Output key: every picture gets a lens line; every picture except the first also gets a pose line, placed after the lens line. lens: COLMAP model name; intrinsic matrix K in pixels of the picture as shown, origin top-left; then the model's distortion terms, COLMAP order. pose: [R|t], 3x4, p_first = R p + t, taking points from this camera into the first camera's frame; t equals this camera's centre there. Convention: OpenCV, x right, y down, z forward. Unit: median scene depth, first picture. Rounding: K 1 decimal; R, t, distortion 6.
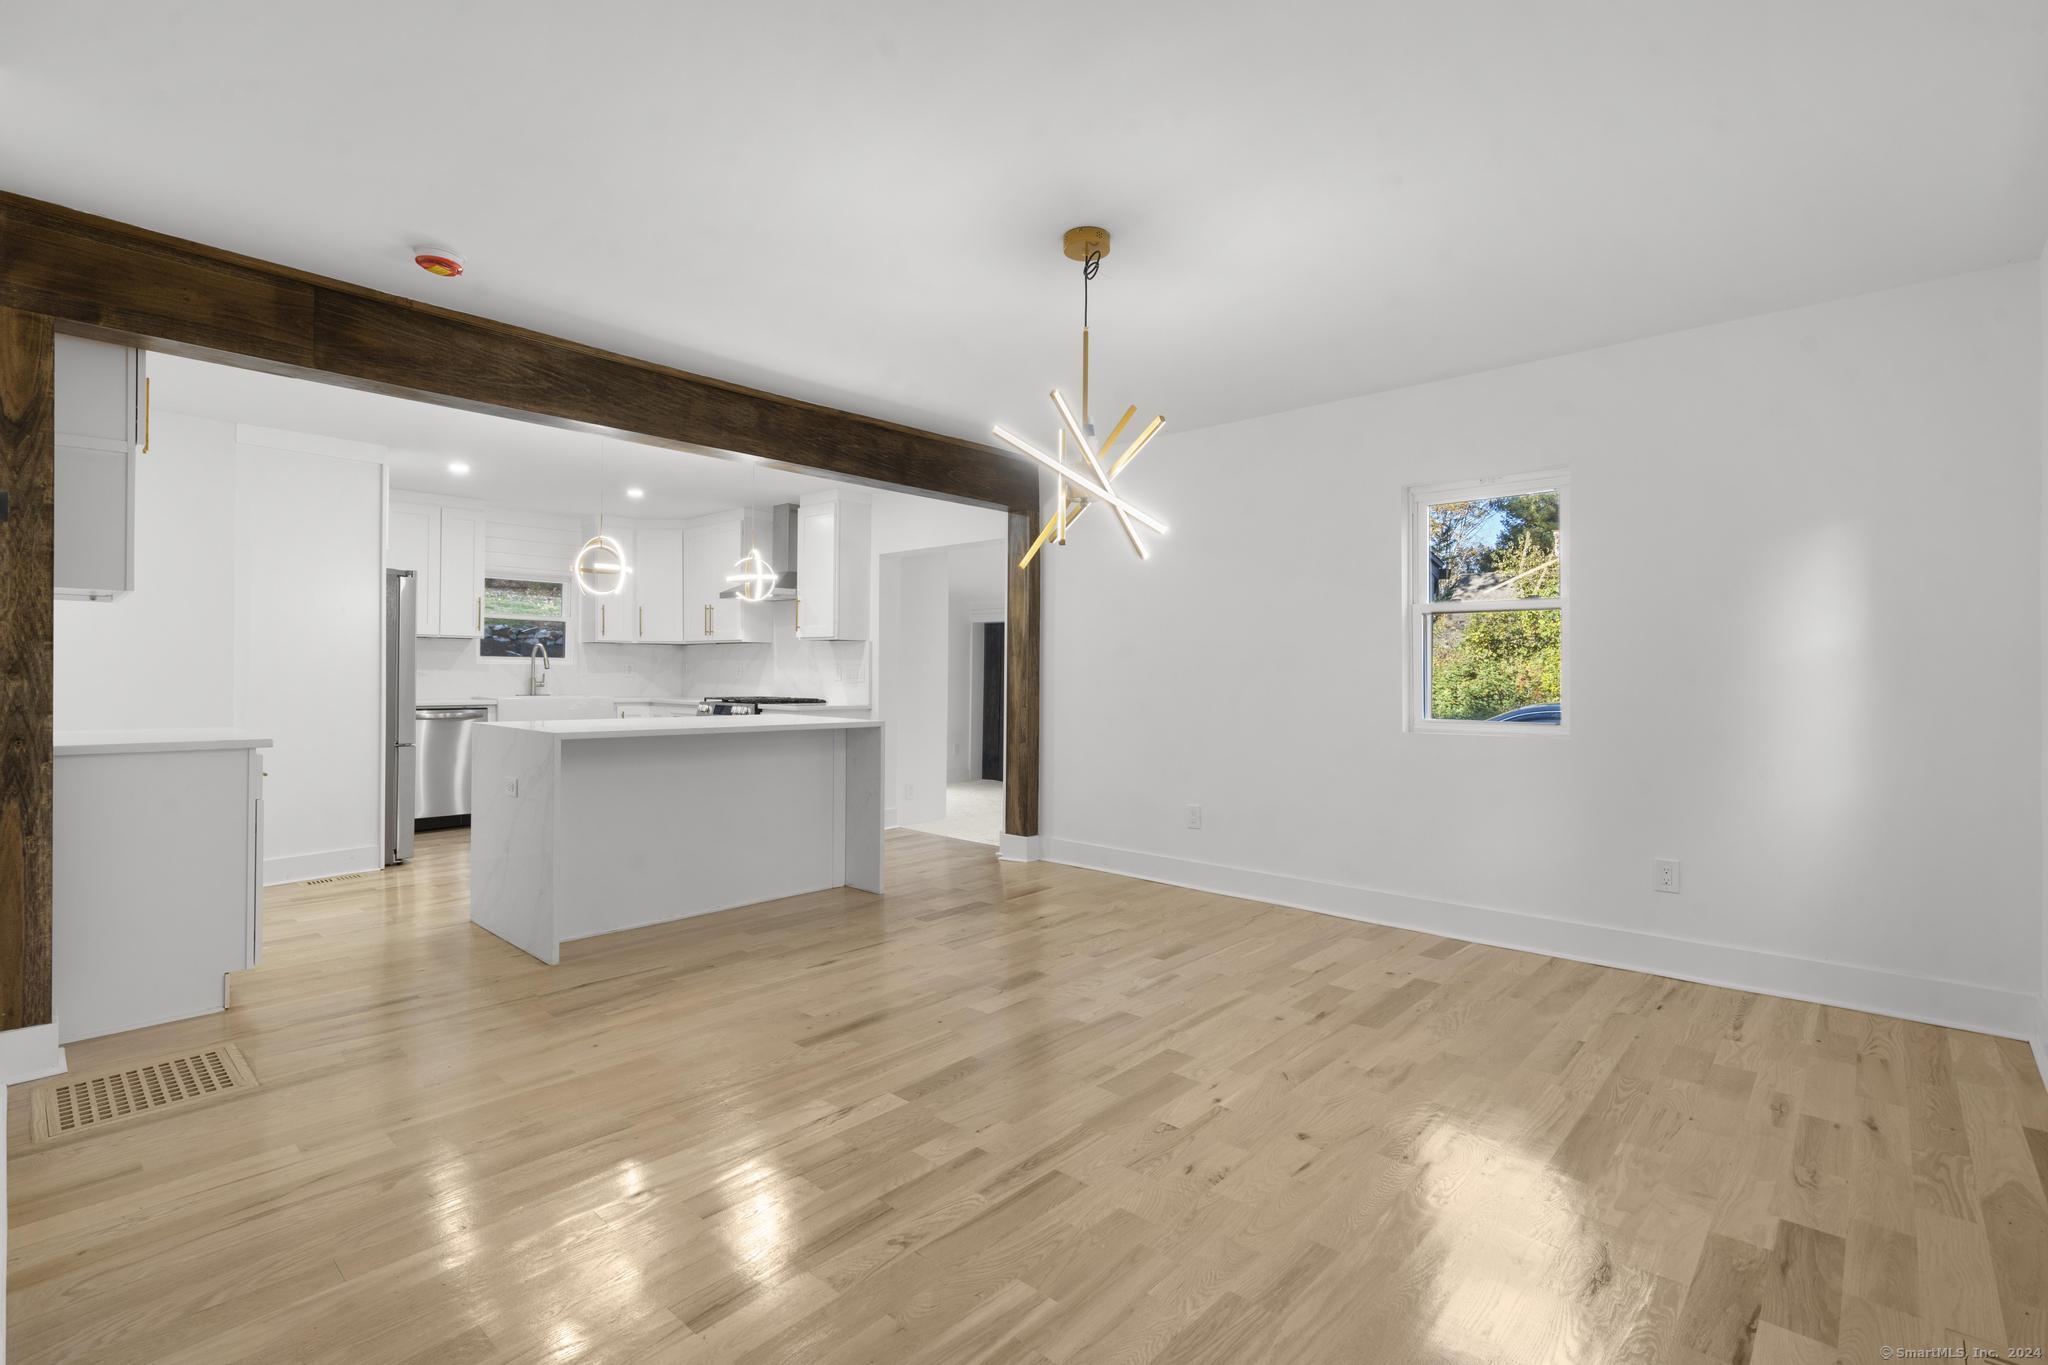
lens RADIAL K [[929.8, 0, 1024.2], [0, 929.8, 683.9], [0, 0, 1]] dist [-0.005743, 0.003004]
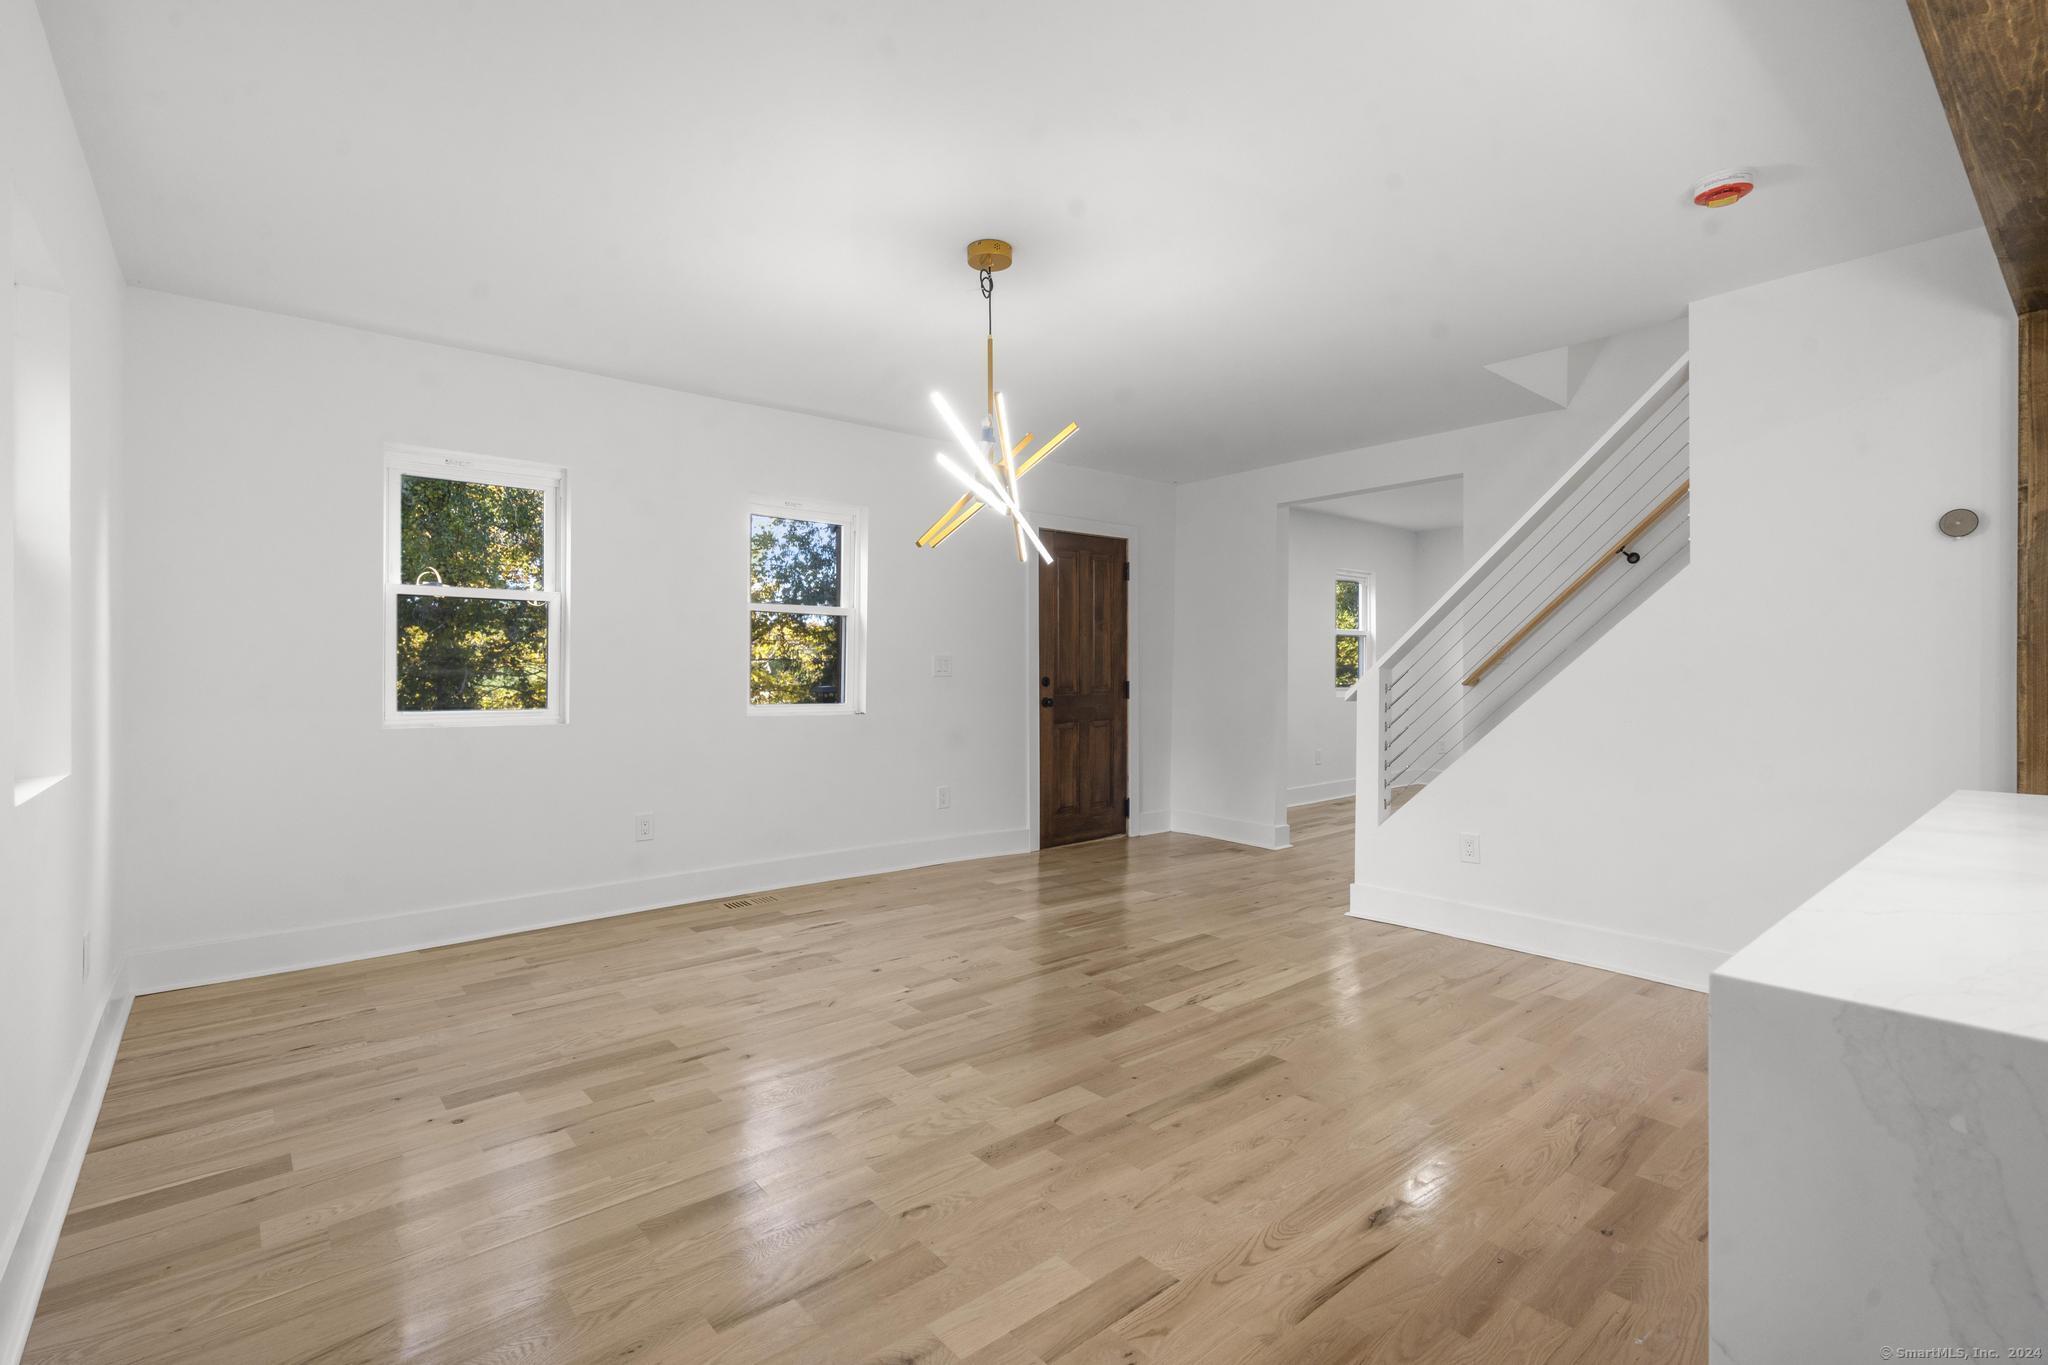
lens RADIAL K [[929.8, 0, 1023.2], [0, 929.8, 666.4], [0, 0, 1]] dist [-0.005743, 0.003004]
pose [[-0.992443, -0.005098, 0.122603, -0.098697], [-0.004353, 0.999970, 0.006341, -0.017668], [-0.122632, 0.005760, -0.992436, 1.995144]]
